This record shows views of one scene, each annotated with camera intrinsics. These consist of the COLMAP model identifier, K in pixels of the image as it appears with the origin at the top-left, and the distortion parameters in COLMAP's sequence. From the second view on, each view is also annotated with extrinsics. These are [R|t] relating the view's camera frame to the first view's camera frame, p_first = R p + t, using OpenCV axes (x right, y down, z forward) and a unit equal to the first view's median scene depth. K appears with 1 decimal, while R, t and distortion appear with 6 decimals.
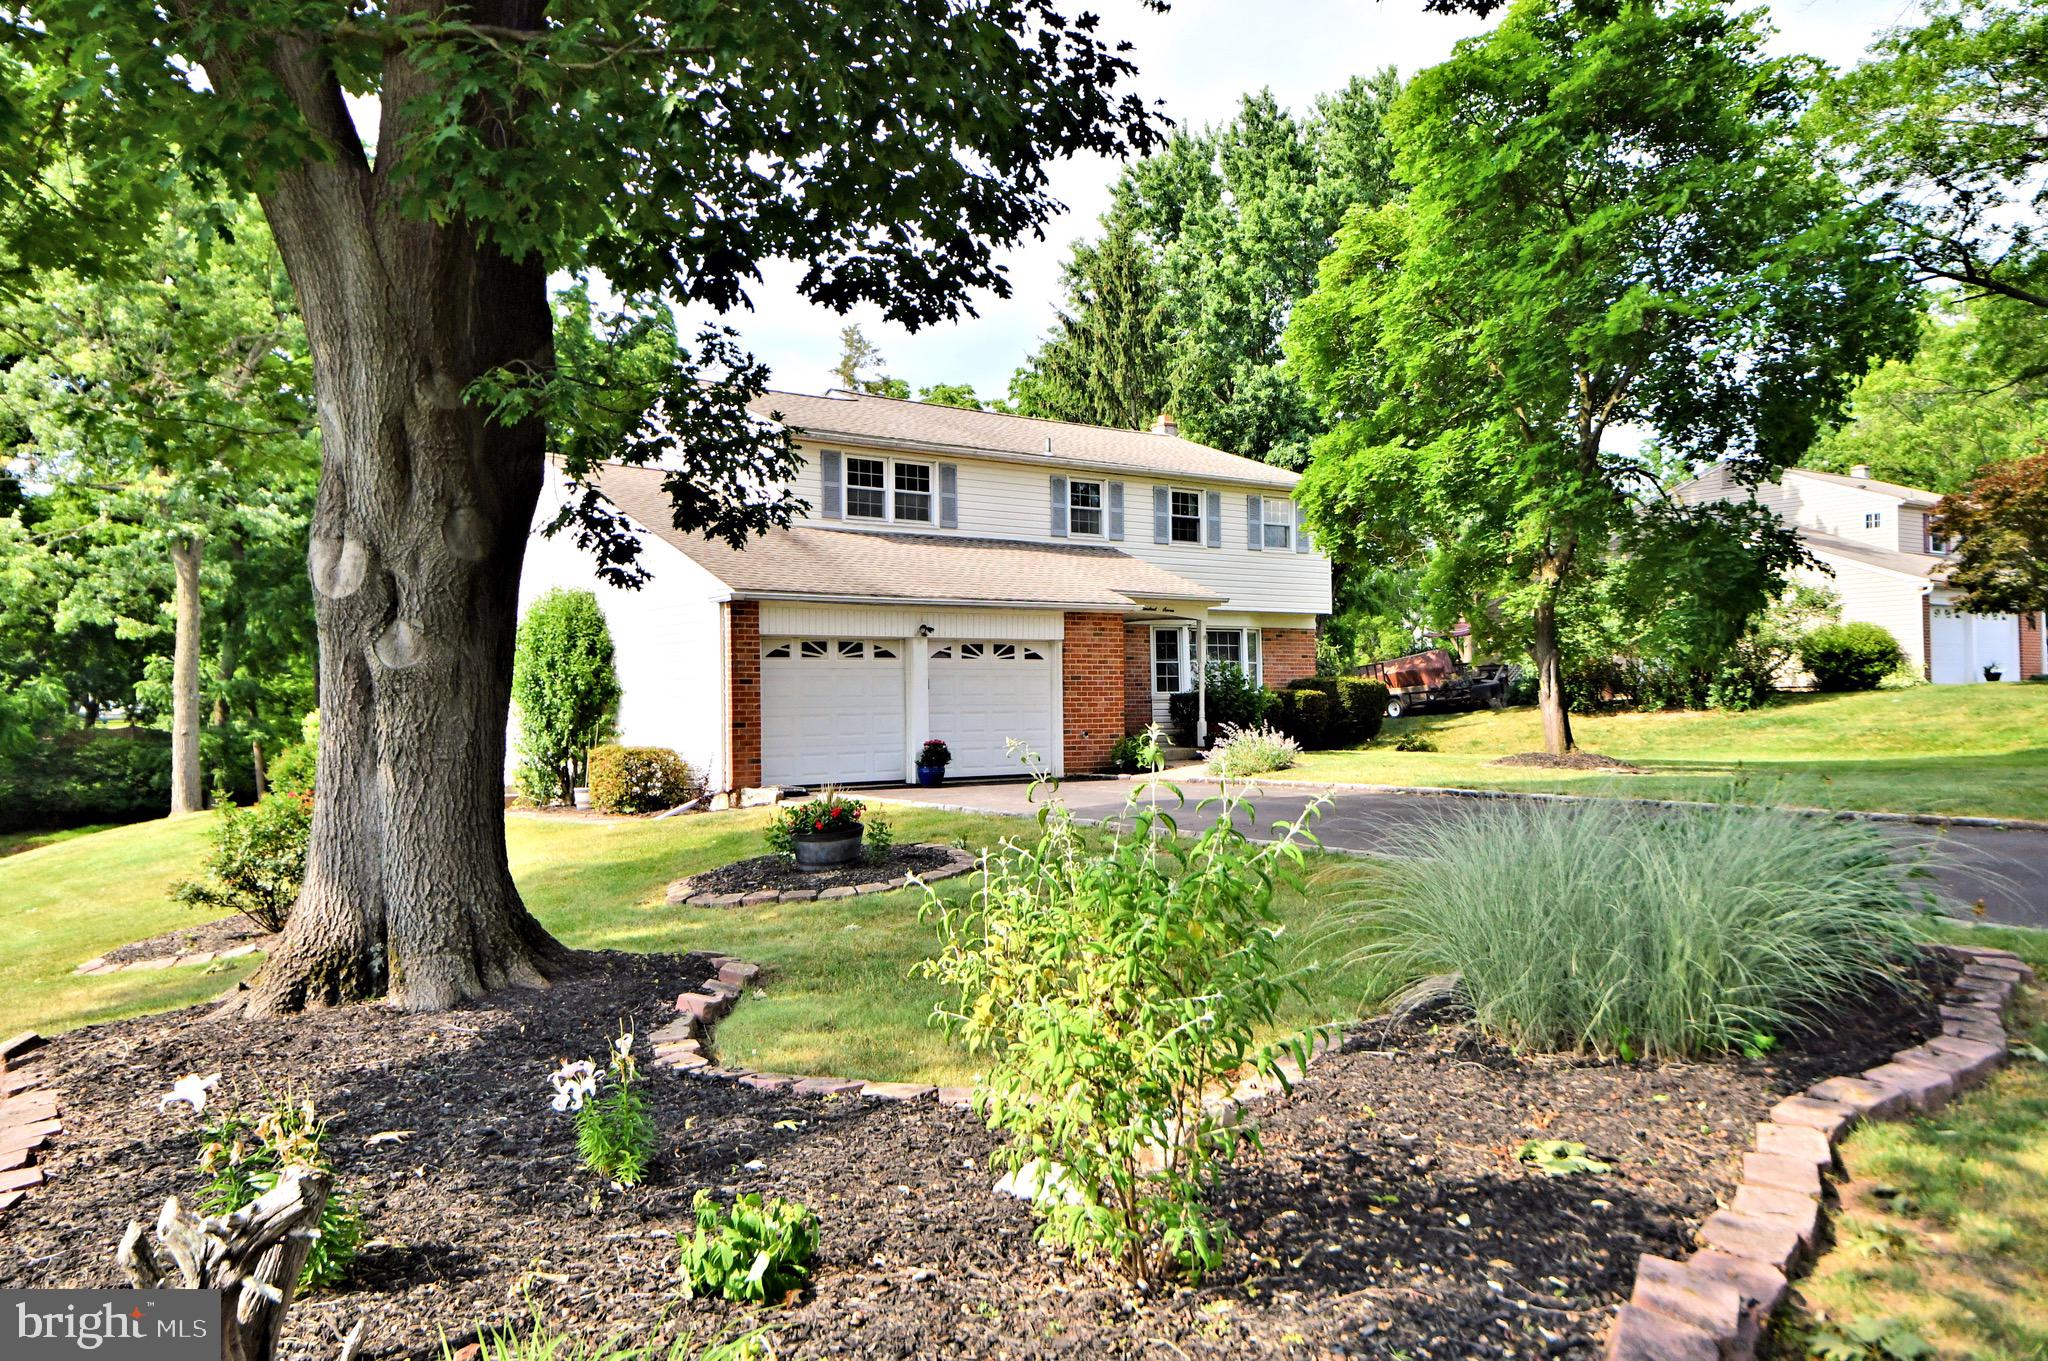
lens RADIAL K [[1474.0, 0, 1023.5], [0, 1474.0, 678.2], [0, 0, 1]] dist [0.006385, 0.001820]
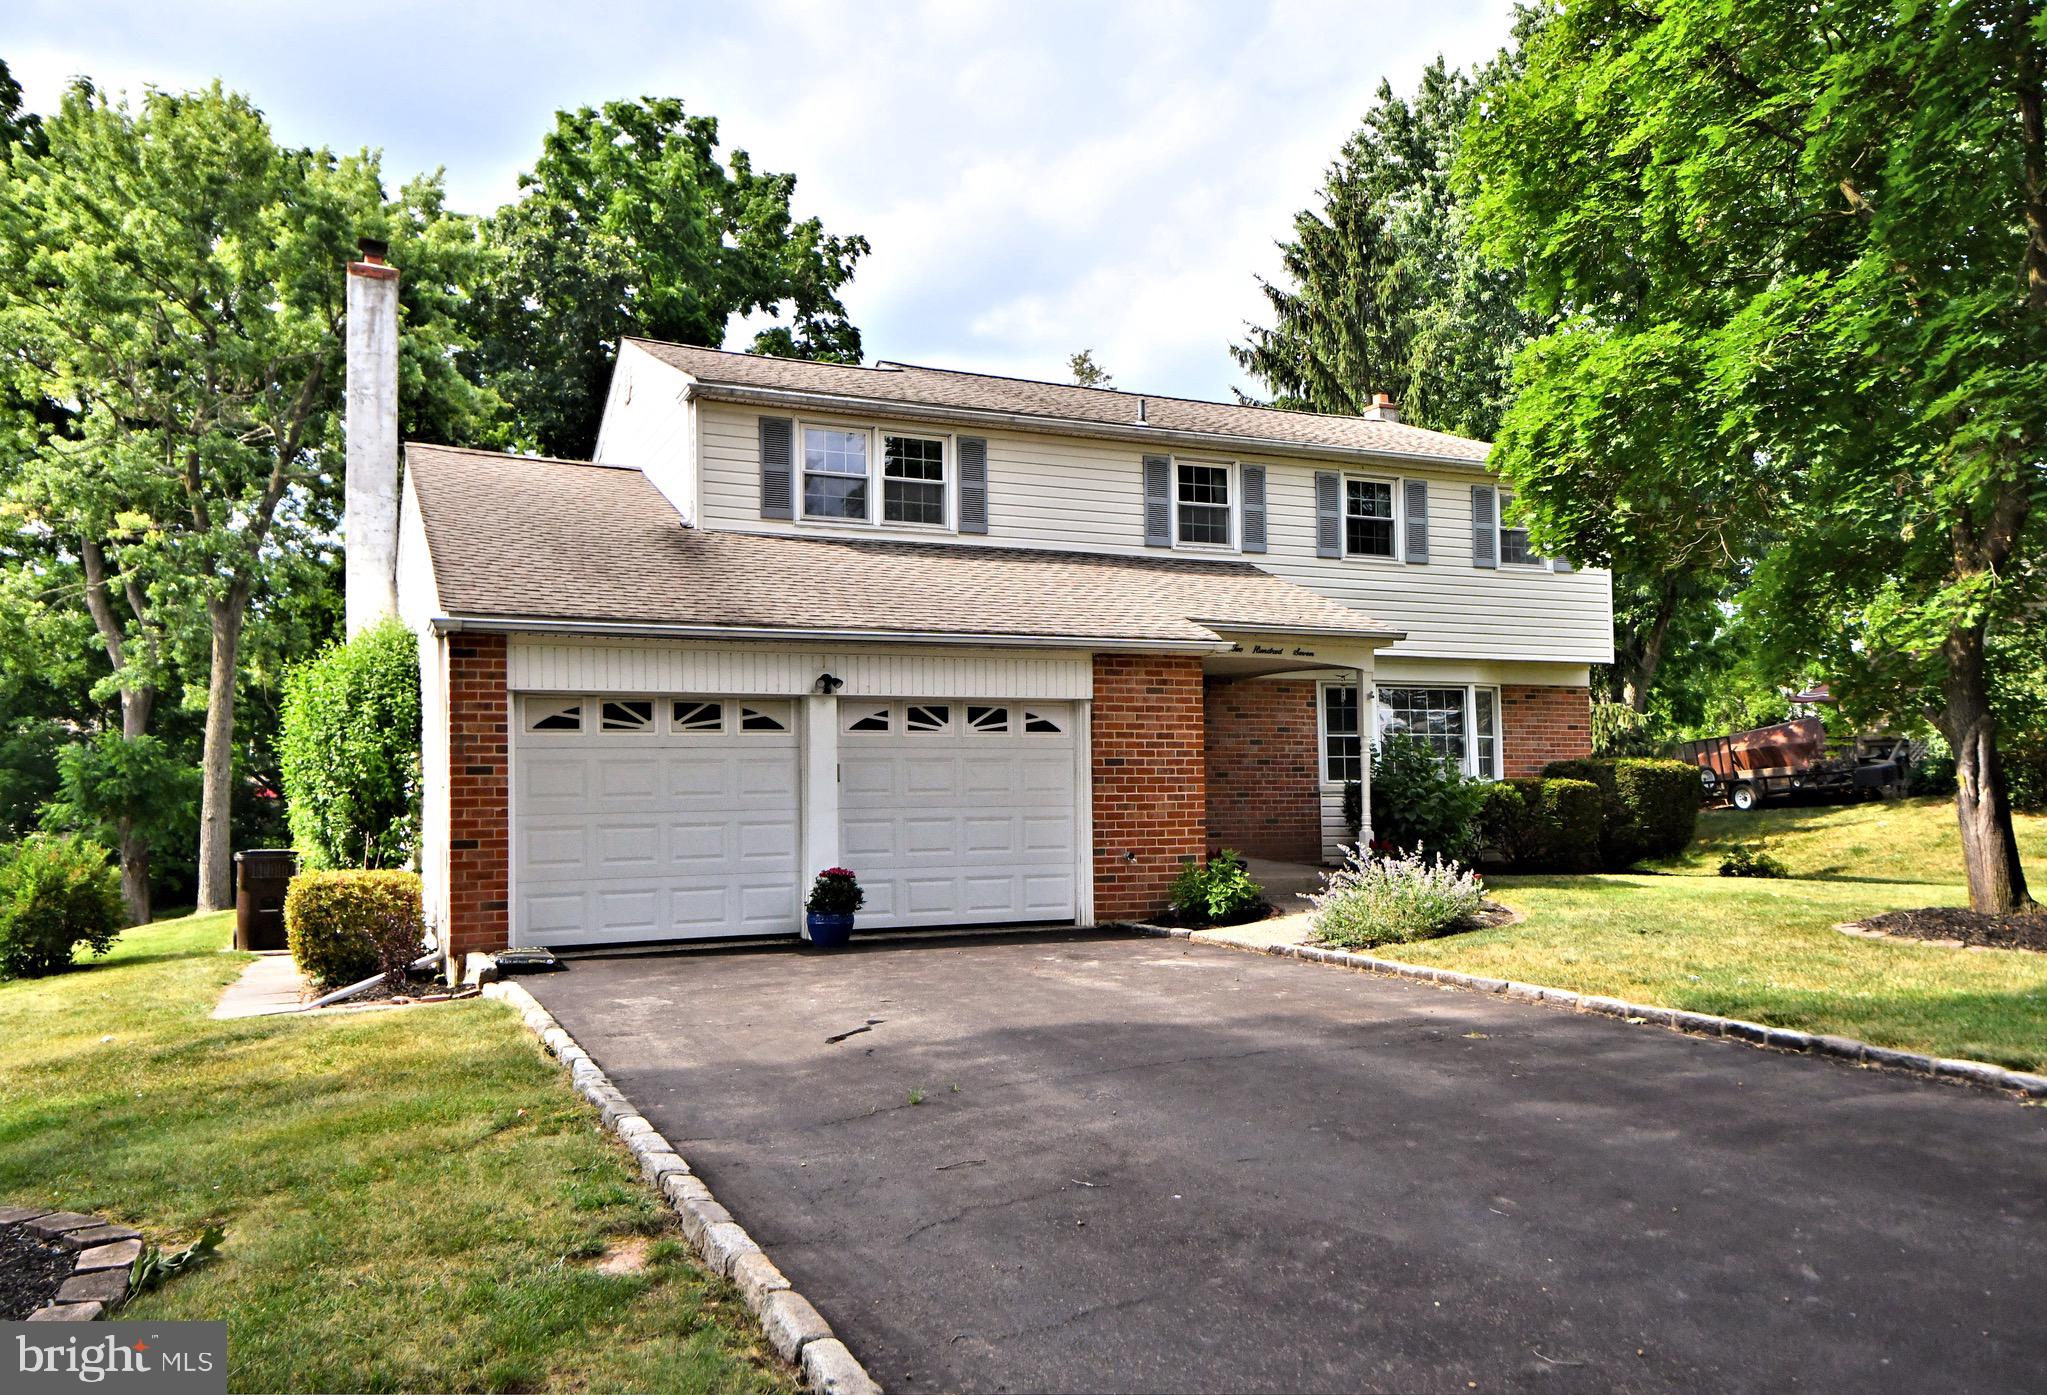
lens RADIAL K [[1537.6, 0, 1023.2], [0, 1537.6, 701.4], [0, 0, 1]] dist [-0.000444, -0.013033]
pose [[0.978581, -0.005285, -0.205797, 0.103506], [-0.001650, 0.999437, -0.033511, -0.003262], [0.205858, 0.033133, 0.978021, 0.304297]]
